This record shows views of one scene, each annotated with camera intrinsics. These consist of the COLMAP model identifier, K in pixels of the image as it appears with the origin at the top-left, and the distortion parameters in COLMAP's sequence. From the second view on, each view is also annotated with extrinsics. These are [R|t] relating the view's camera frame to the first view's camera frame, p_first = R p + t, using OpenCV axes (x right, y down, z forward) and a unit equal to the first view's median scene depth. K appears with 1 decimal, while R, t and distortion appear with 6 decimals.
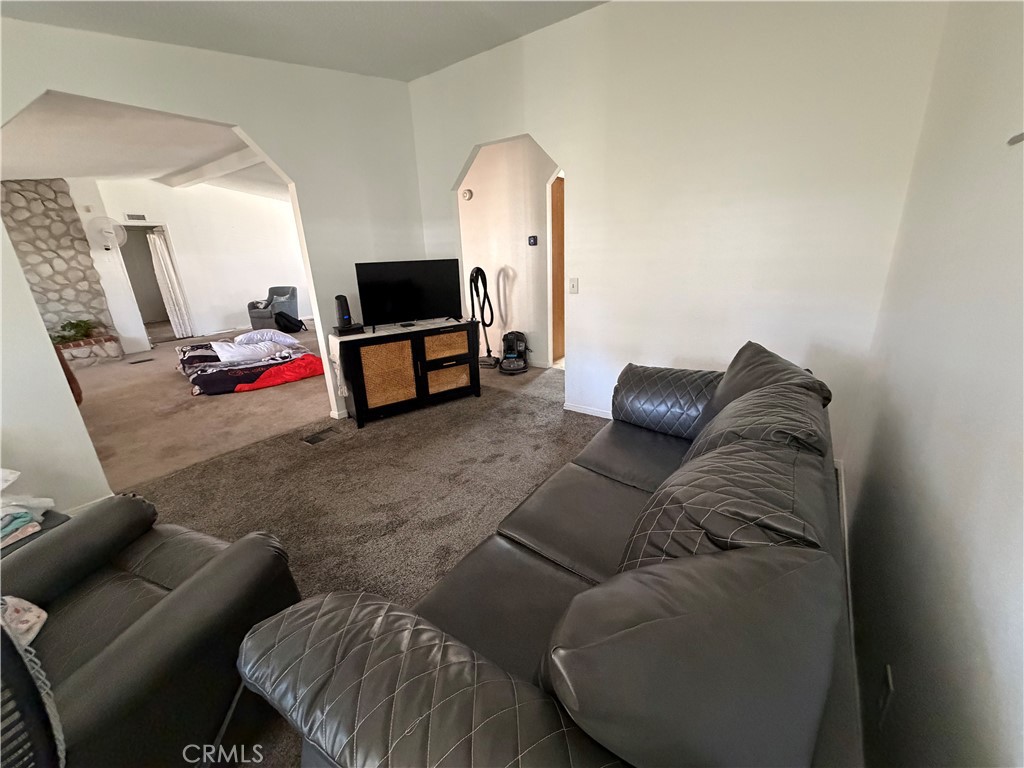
lens RADIAL K [[408.8, 0, 514.8], [0, 408.8, 384.9], [0, 0, 1]] dist [-0.001352, 0.000541]
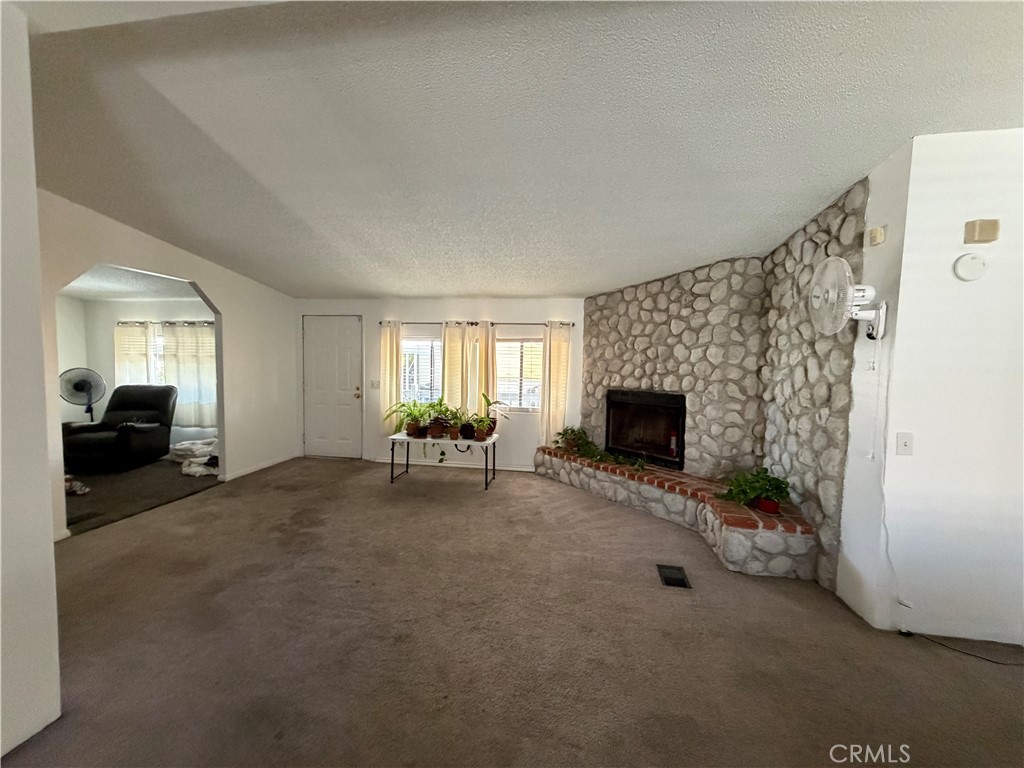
lens RADIAL K [[408.8, 0, 509.3], [0, 408.8, 381.3], [0, 0, 1]] dist [-0.001352, 0.000541]
pose [[-0.894263, 0.052687, -0.444430, -0.565870], [-0.120435, 0.928084, 0.352358, -0.406109], [0.431033, 0.368625, -0.823605, 1.239256]]
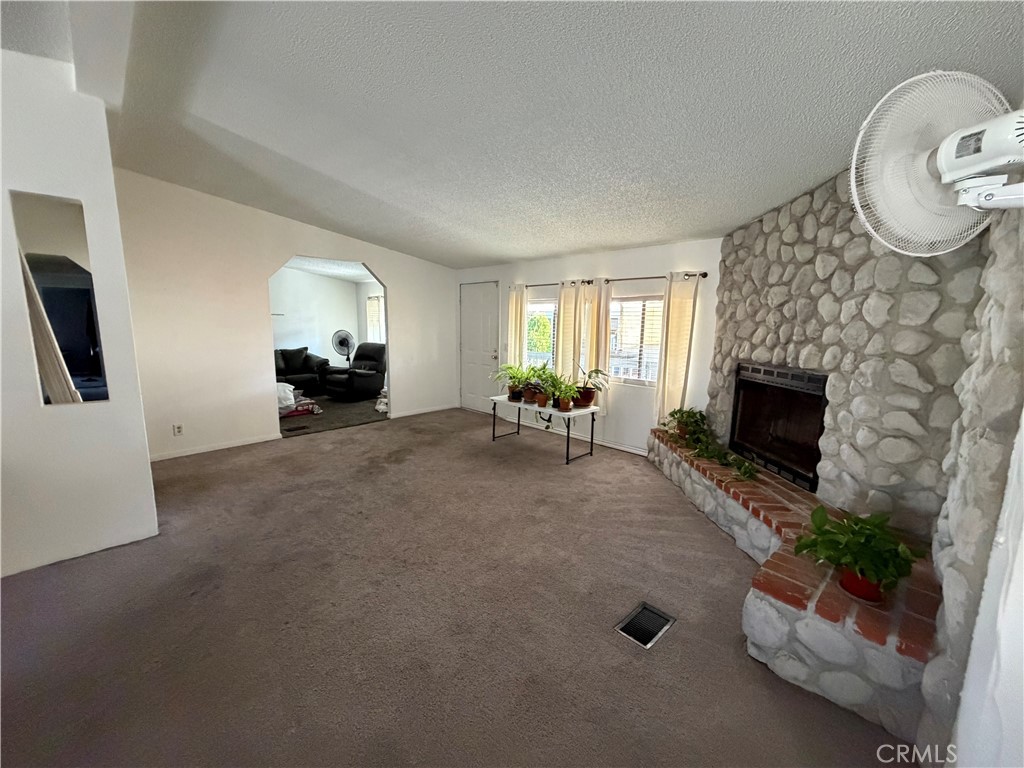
lens RADIAL K [[408.8, 0, 509.3], [0, 408.8, 381.9], [0, 0, 1]] dist [-0.001352, 0.000541]
pose [[-0.986303, 0.007668, 0.164766, -0.875191], [0.080598, 0.893949, 0.440863, -0.389011], [-0.143911, 0.448104, -0.882322, 1.238291]]
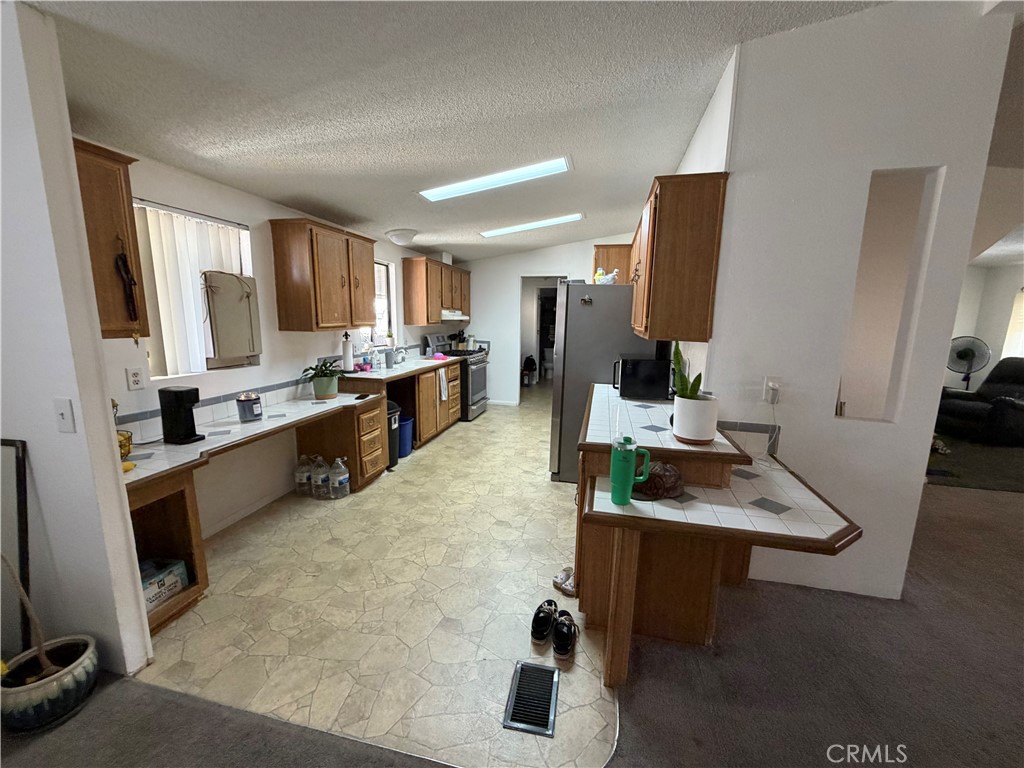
lens RADIAL K [[408.8, 0, 510.6], [0, 408.8, 383.1], [0, 0, 1]] dist [-0.001352, 0.000541]
pose [[-0.384053, -0.117710, 0.915777, -0.579465], [0.289607, 0.926429, 0.240533, -0.422615], [-0.876716, 0.357593, -0.321709, 1.310972]]
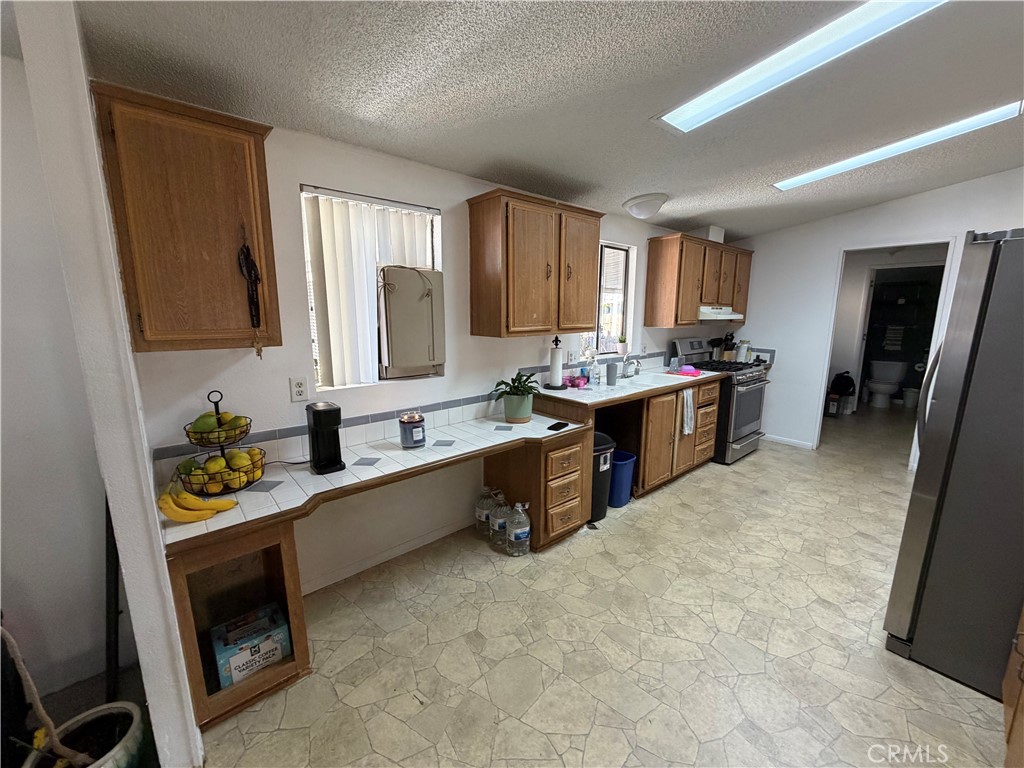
lens RADIAL K [[408.8, 0, 509.1], [0, 408.8, 382.7], [0, 0, 1]] dist [-0.001352, 0.000541]
pose [[0.234945, -0.131088, 0.963129, -0.390999], [0.293817, 0.954089, 0.058184, -0.409773], [-0.926538, 0.269313, 0.262674, 1.239567]]
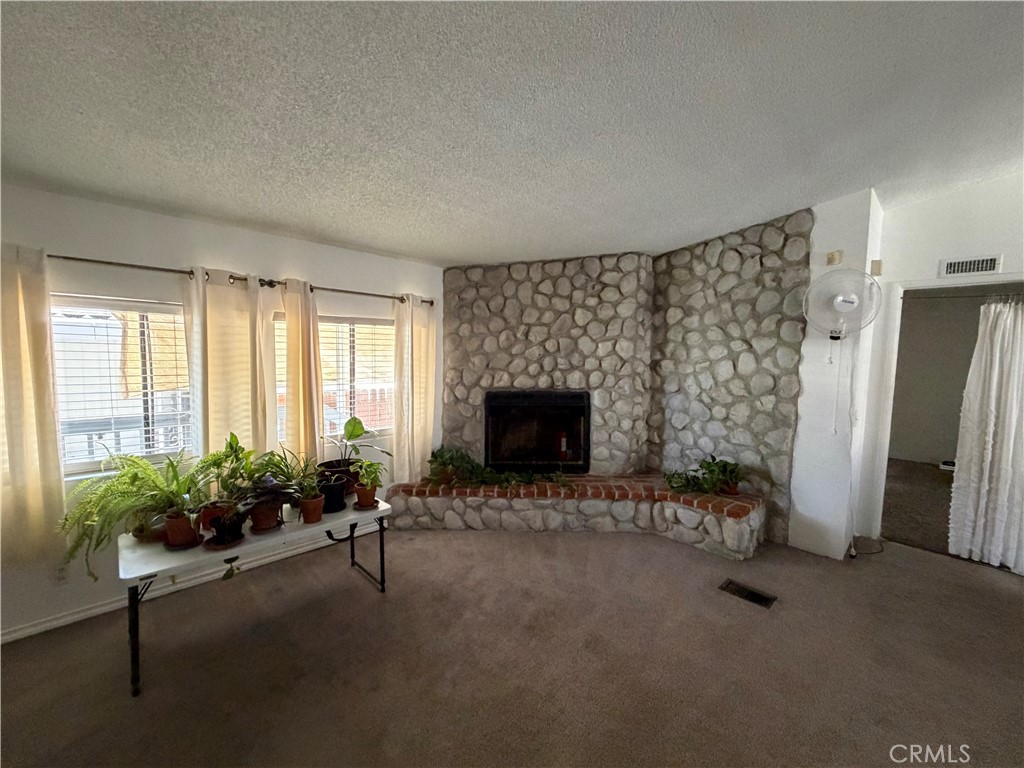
lens RADIAL K [[408.8, 0, 508.4], [0, 408.8, 382.6], [0, 0, 1]] dist [-0.001352, 0.000541]
pose [[-0.178815, 0.107079, -0.978038, -0.491048], [-0.317974, 0.934426, 0.160439, -0.252618], [0.931084, 0.339679, -0.133042, 0.768962]]
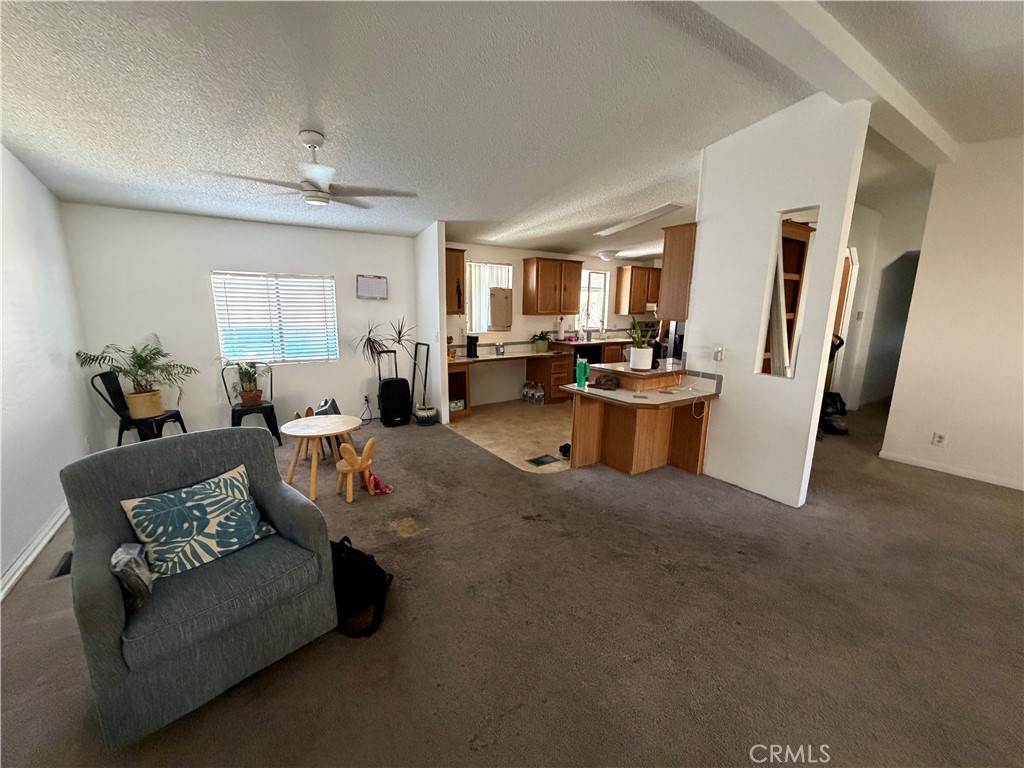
lens RADIAL K [[408.8, 0, 511.5], [0, 408.8, 383.5], [0, 0, 1]] dist [-0.001352, 0.000541]
pose [[0.344311, -0.135919, 0.928965, -0.972192], [0.269269, 0.962193, 0.040979, -0.326412], [-0.899413, 0.236032, 0.367892, 1.062225]]
